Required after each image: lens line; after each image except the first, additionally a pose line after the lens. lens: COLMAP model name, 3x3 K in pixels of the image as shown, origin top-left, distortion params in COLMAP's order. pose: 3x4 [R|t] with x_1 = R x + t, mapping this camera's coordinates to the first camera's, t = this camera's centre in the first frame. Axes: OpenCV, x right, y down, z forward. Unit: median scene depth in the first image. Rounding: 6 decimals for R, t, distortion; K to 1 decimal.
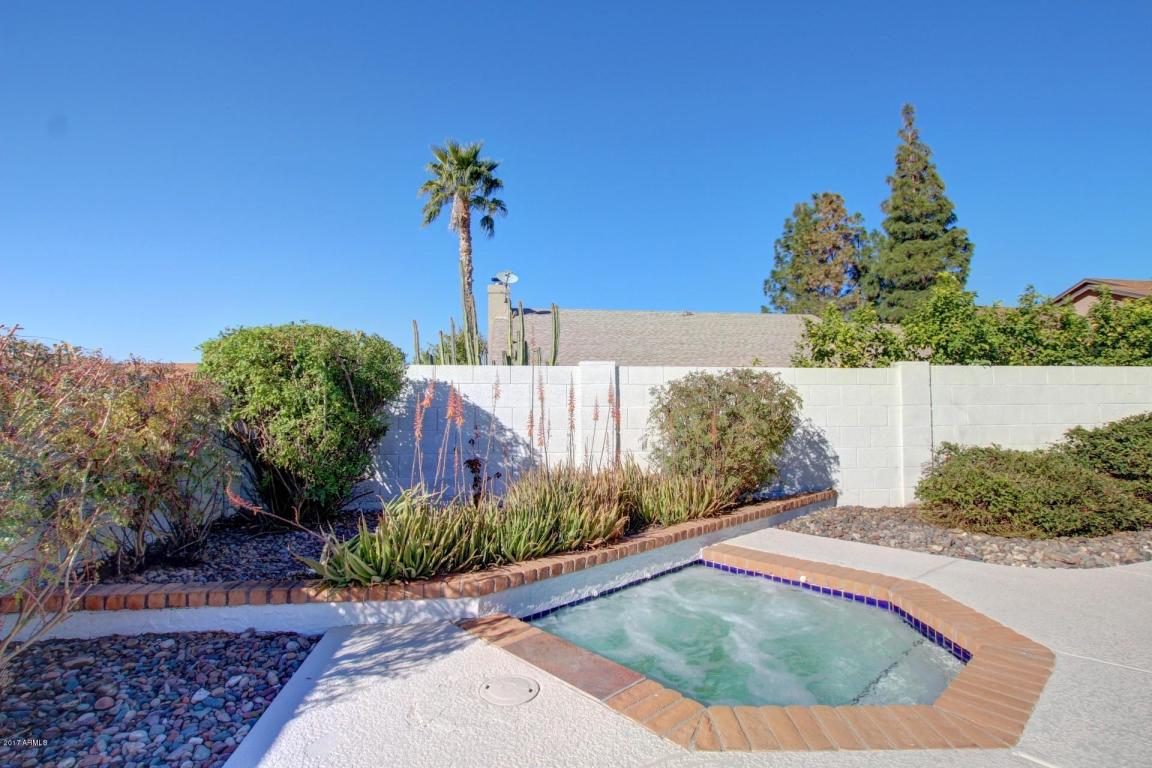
lens RADIAL K [[554.9, 0, 576.0], [0, 554.9, 384.0], [0, 0, 1]] dist [-0.021318, 0.000566]
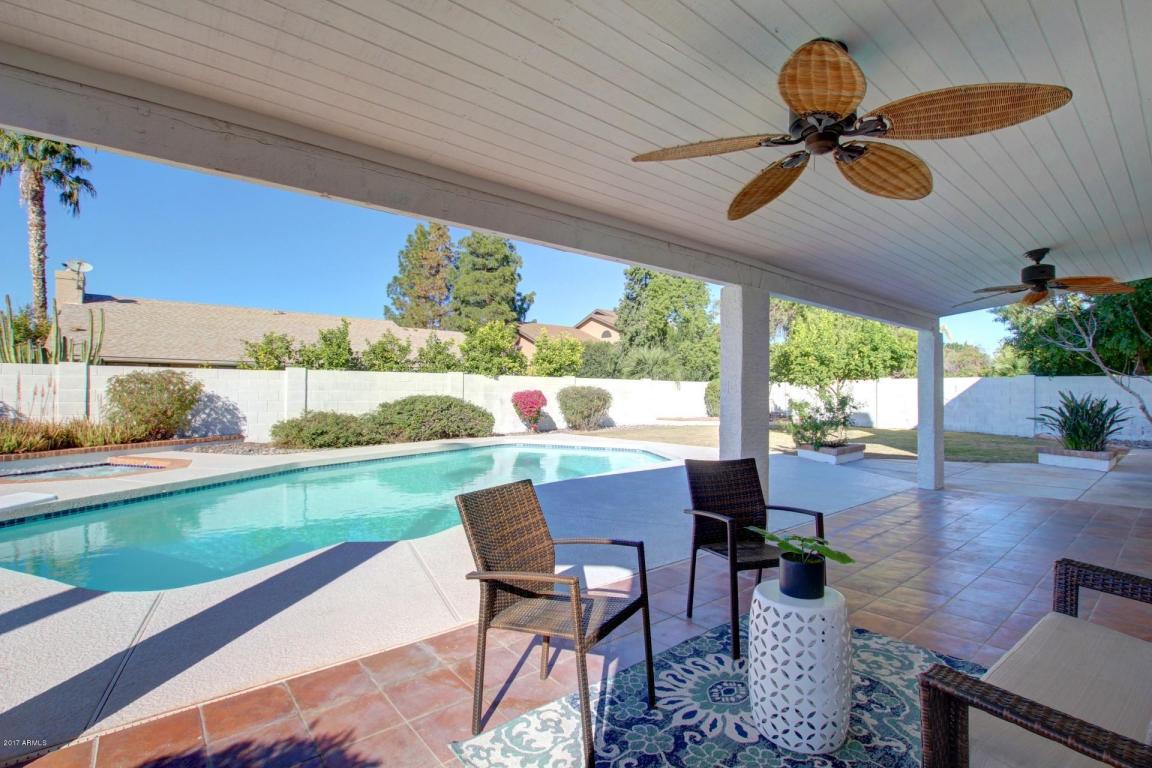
lens RADIAL K [[538.1, 0, 576.0], [0, 538.1, 384.0], [0, 0, 1]] dist [-0.024432, 0.000567]
pose [[0.844986, 0.018297, 0.534475, 0.112699], [-0.032374, 0.999332, 0.016971, -0.011783], [-0.533807, -0.031643, 0.845014, -0.278331]]
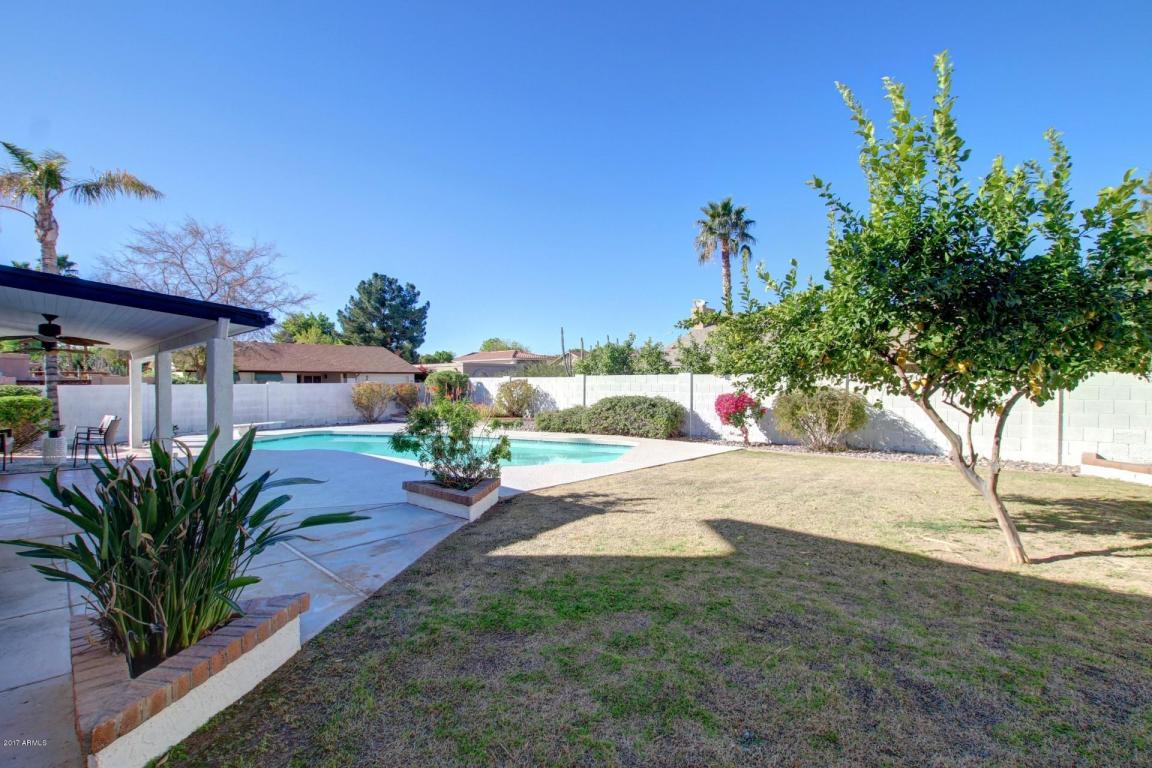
lens RADIAL K [[554.9, 0, 576.0], [0, 554.9, 384.0], [0, 0, 1]] dist [-0.021318, 0.000566]
pose [[0.608420, 0.006949, -0.793585, 0.704976], [0.030406, 0.999023, 0.032059, -0.020823], [0.793033, -0.043635, 0.607614, -0.173606]]
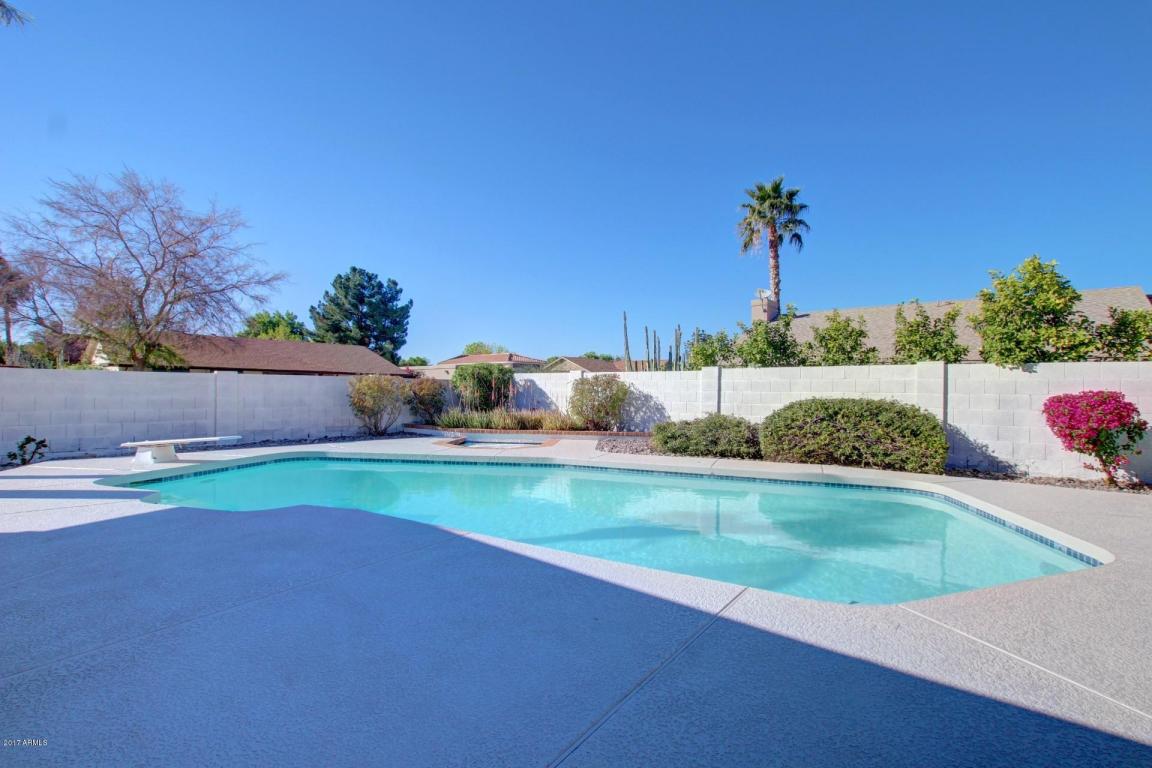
lens RADIAL K [[538.1, 0, 576.0], [0, 538.1, 384.0], [0, 0, 1]] dist [-0.024432, 0.000567]
pose [[0.658343, 0.001676, -0.752717, 0.417295], [0.014210, 0.999792, 0.014655, -0.004010], [0.752584, -0.020344, 0.658182, -0.121896]]
